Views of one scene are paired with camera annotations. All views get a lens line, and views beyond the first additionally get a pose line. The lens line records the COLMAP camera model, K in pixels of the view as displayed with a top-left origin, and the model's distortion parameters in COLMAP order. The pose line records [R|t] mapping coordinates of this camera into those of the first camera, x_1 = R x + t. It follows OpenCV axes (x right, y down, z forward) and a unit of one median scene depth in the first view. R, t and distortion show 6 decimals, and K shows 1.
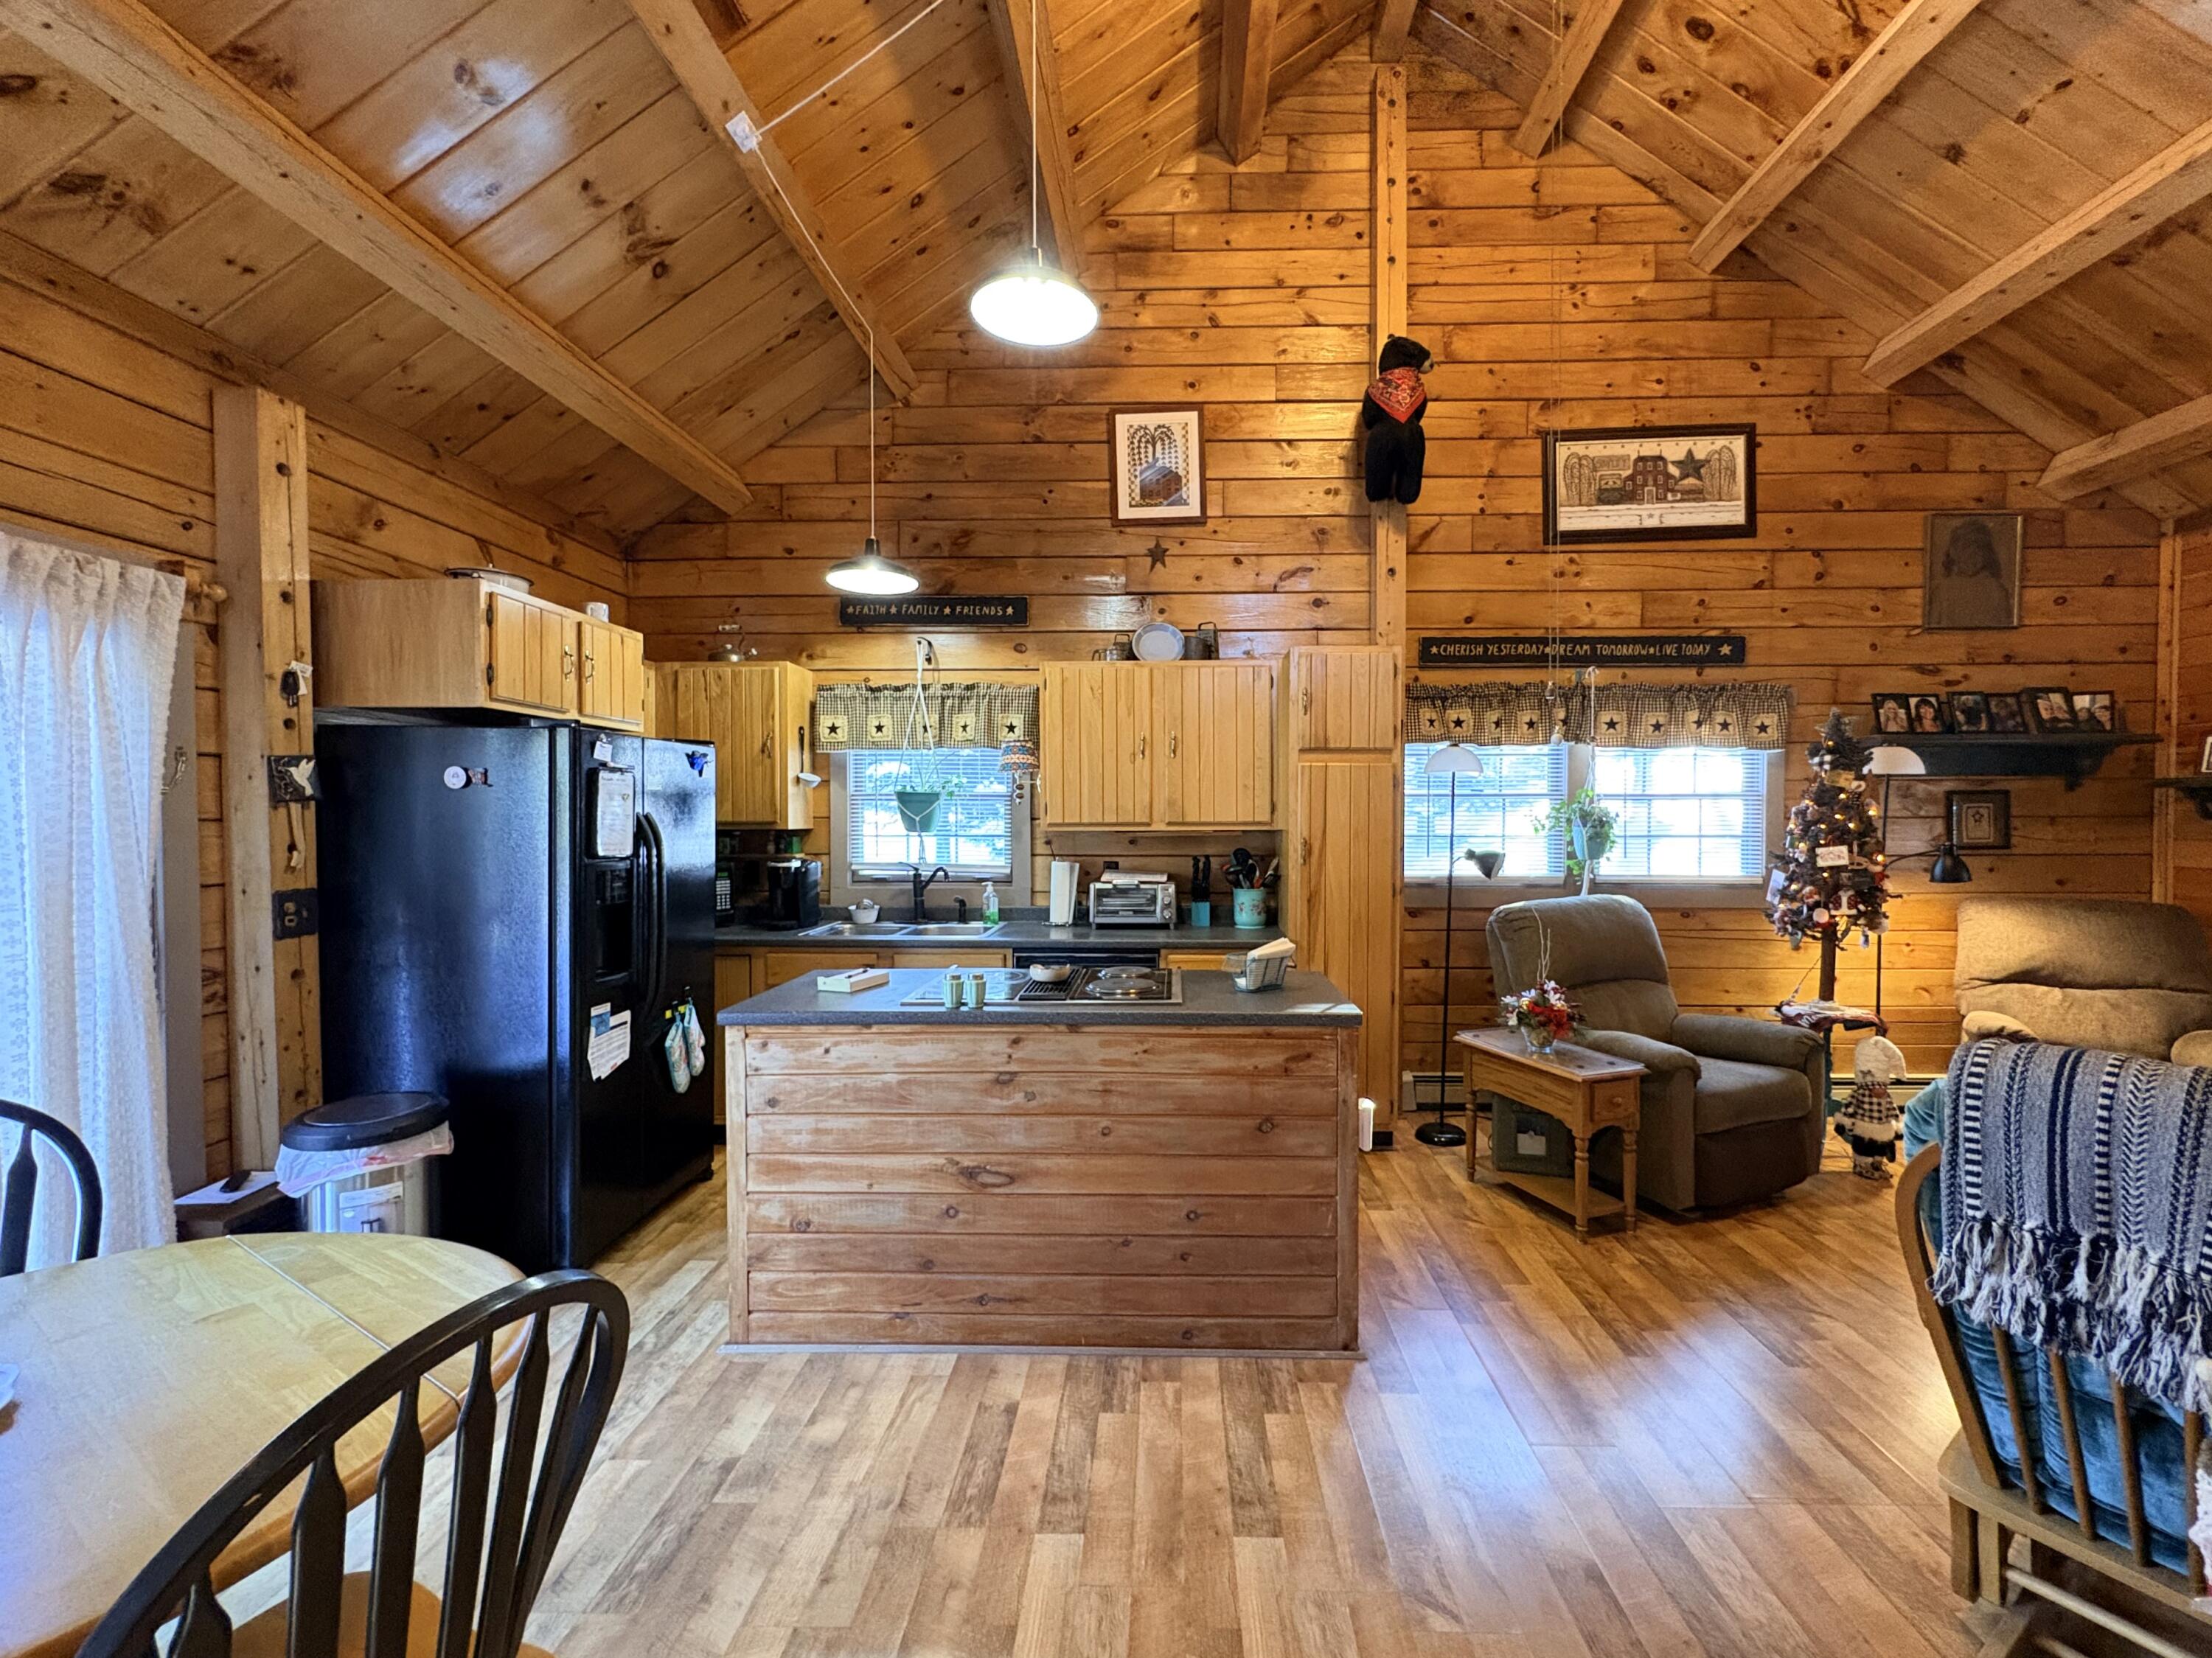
lens RADIAL K [[897.8, 0, 1201.1], [0, 897.8, 830.3], [0, 0, 1]] dist [-0.001552, 0.000149]
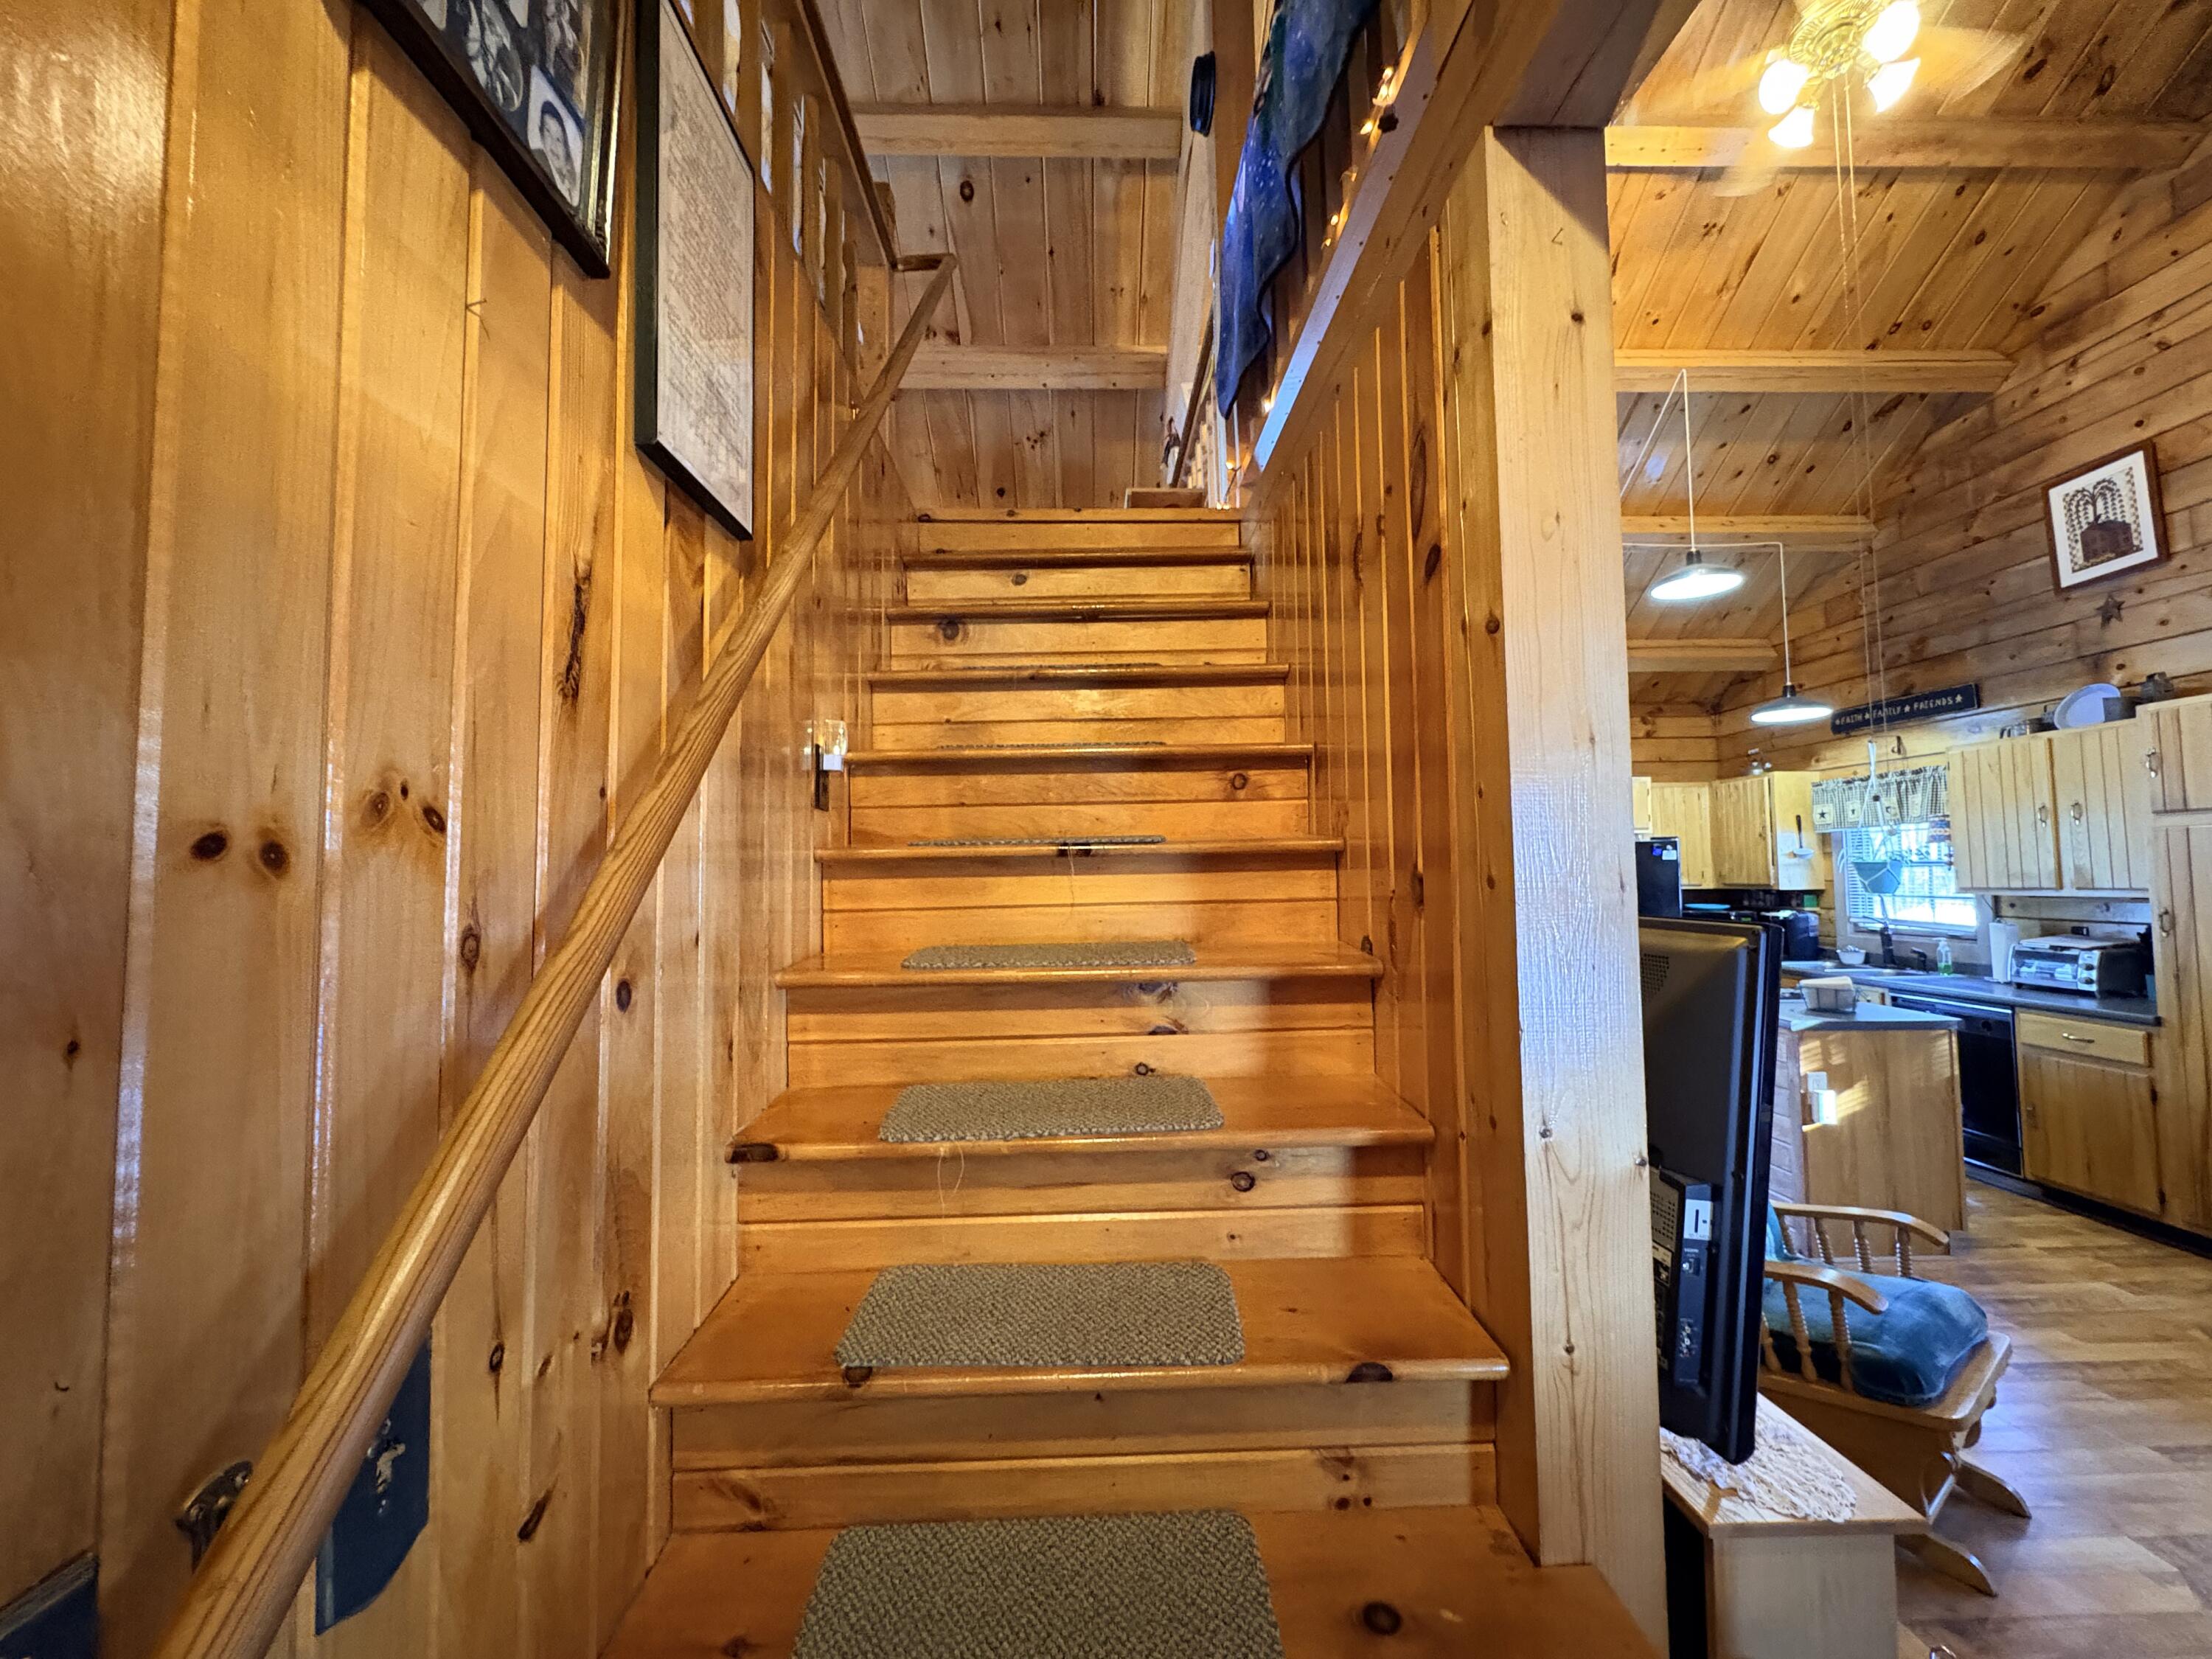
lens RADIAL K [[897.9, 0, 1099.3], [0, 897.9, 823.7], [0, 0, 1]] dist [-0.001552, 0.000149]
pose [[0.044763, -0.057587, -0.997336, 0.859801], [-0.009426, 0.998268, -0.058064, -0.011990], [0.998953, 0.012000, 0.044143, -0.127900]]
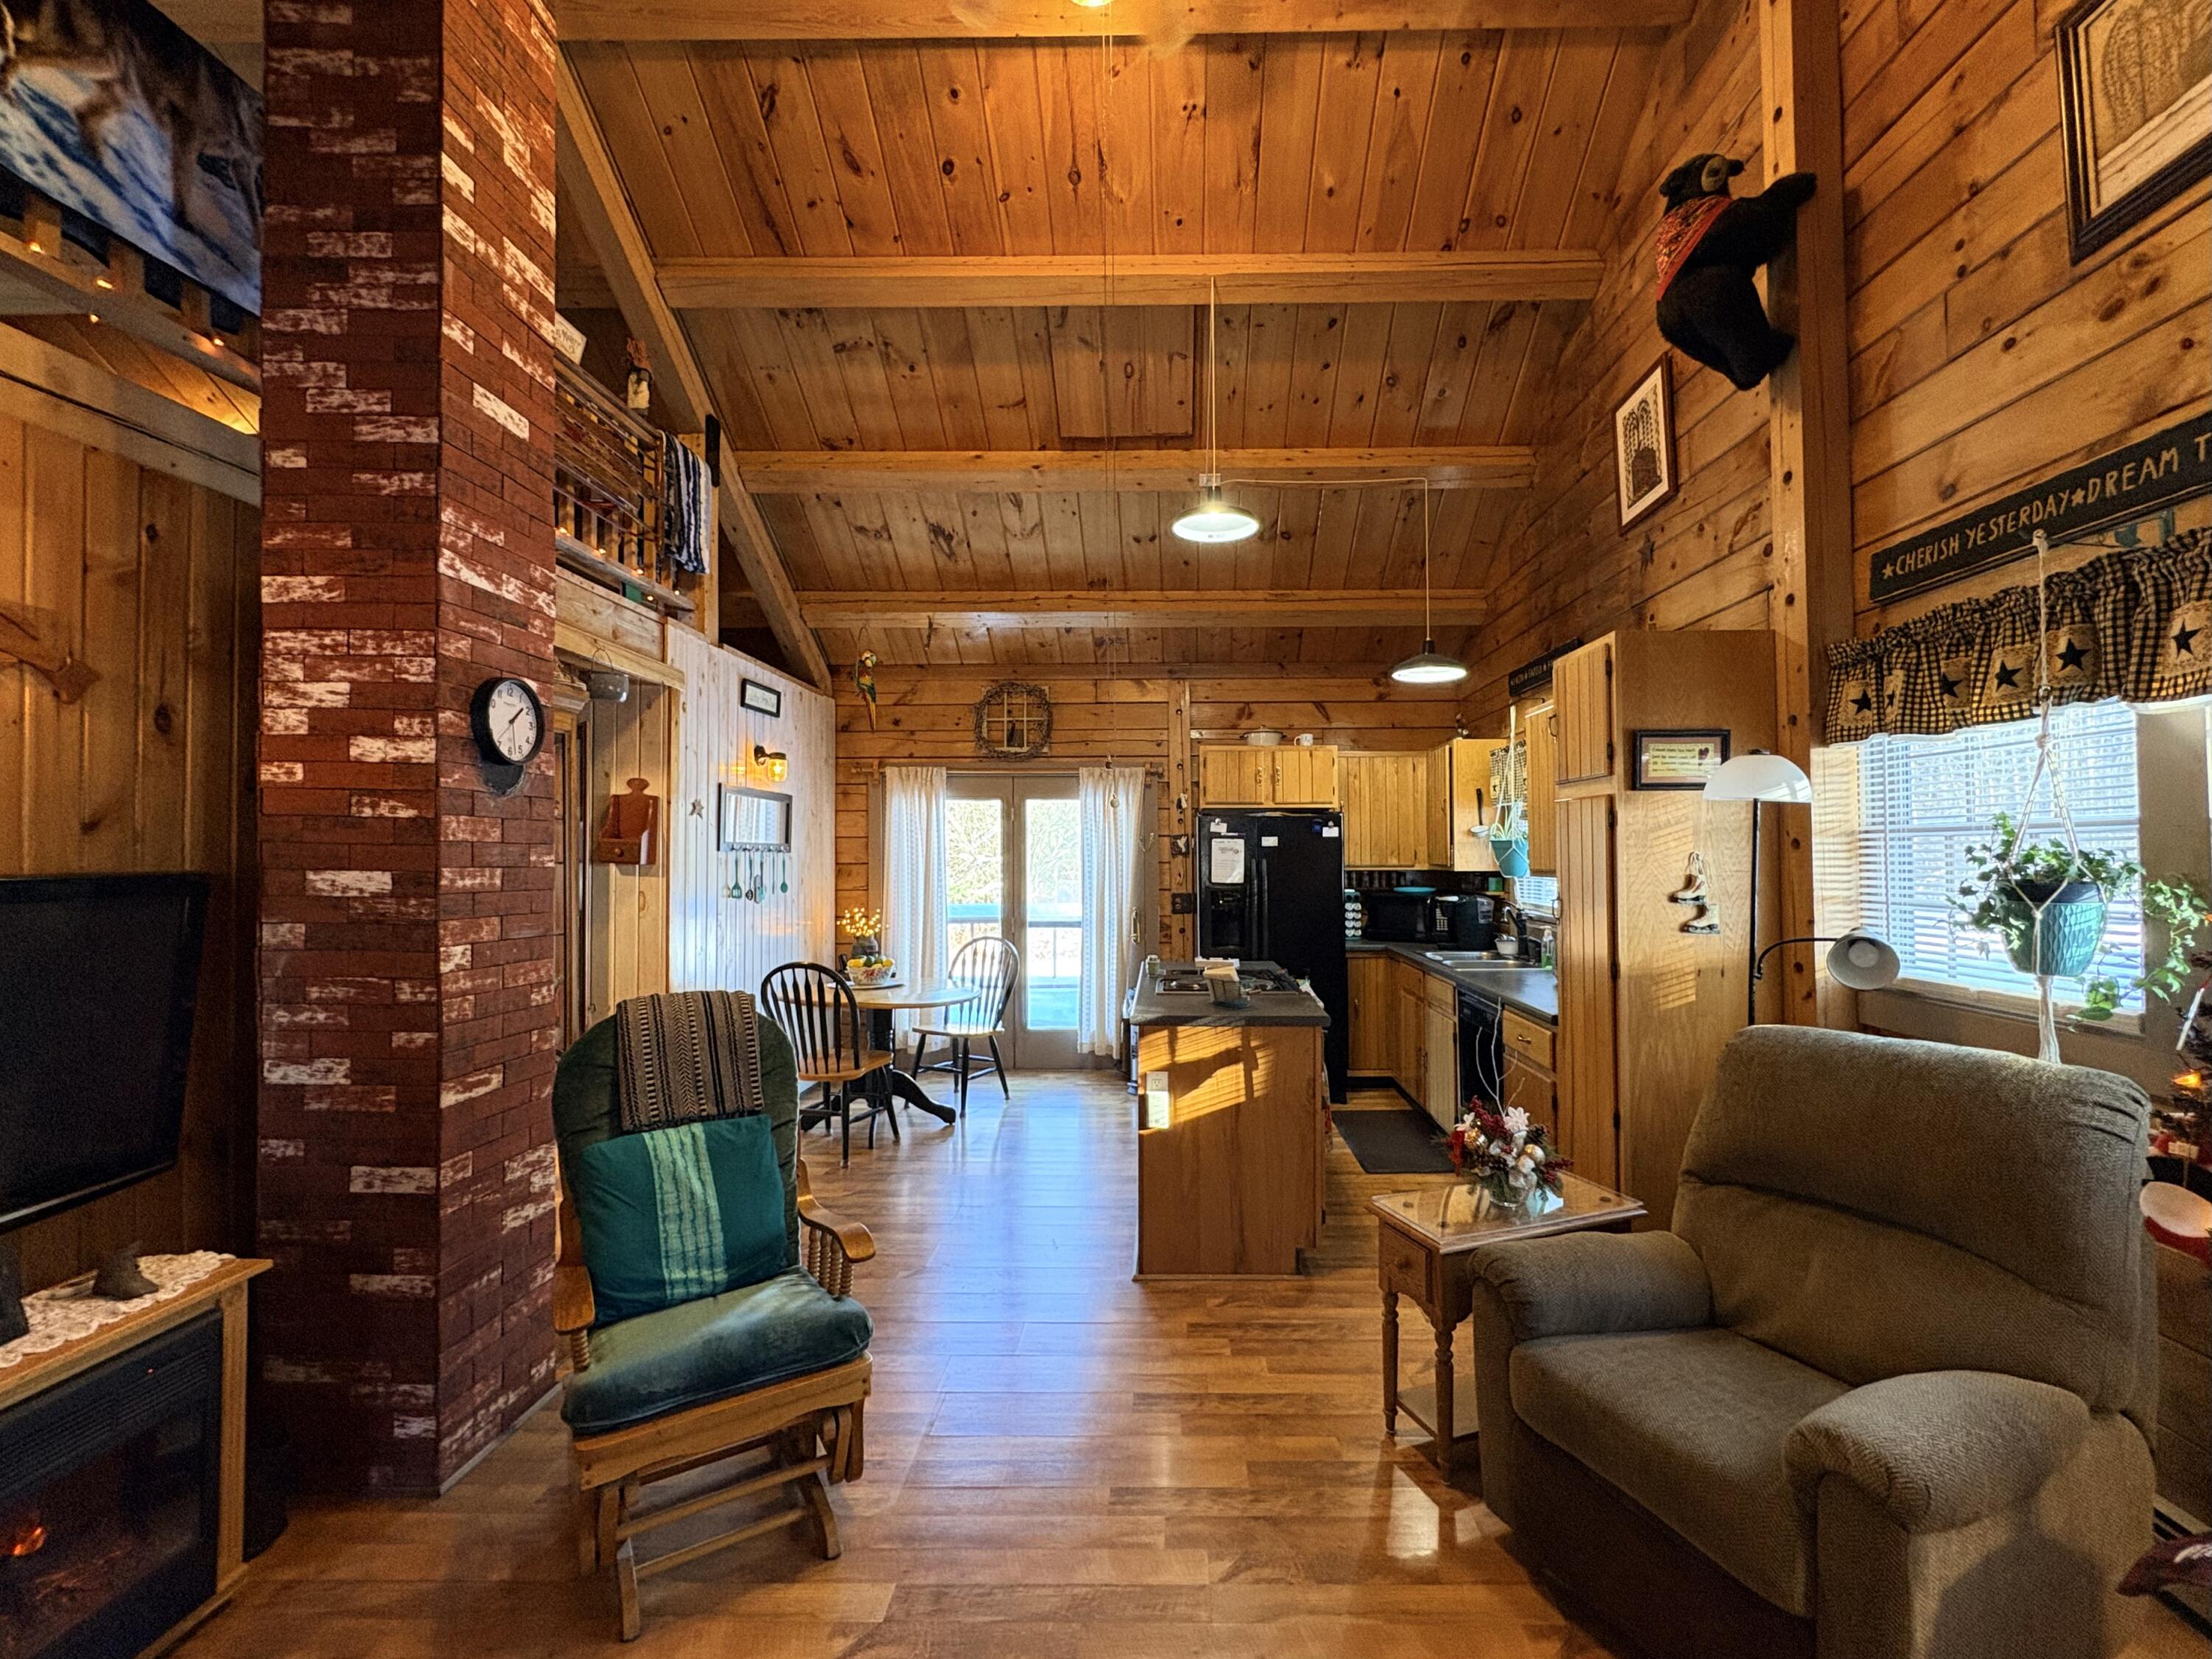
lens RADIAL K [[976.9, 0, 1180.6], [0, 976.9, 839.7], [0, 0, 1]] dist [0.001439, 0.000088]
pose [[0.023227, -0.014525, -0.999625, 0.864584], [-0.011579, 0.999823, -0.014797, -0.019134], [0.999663, 0.011918, 0.023055, 0.548954]]
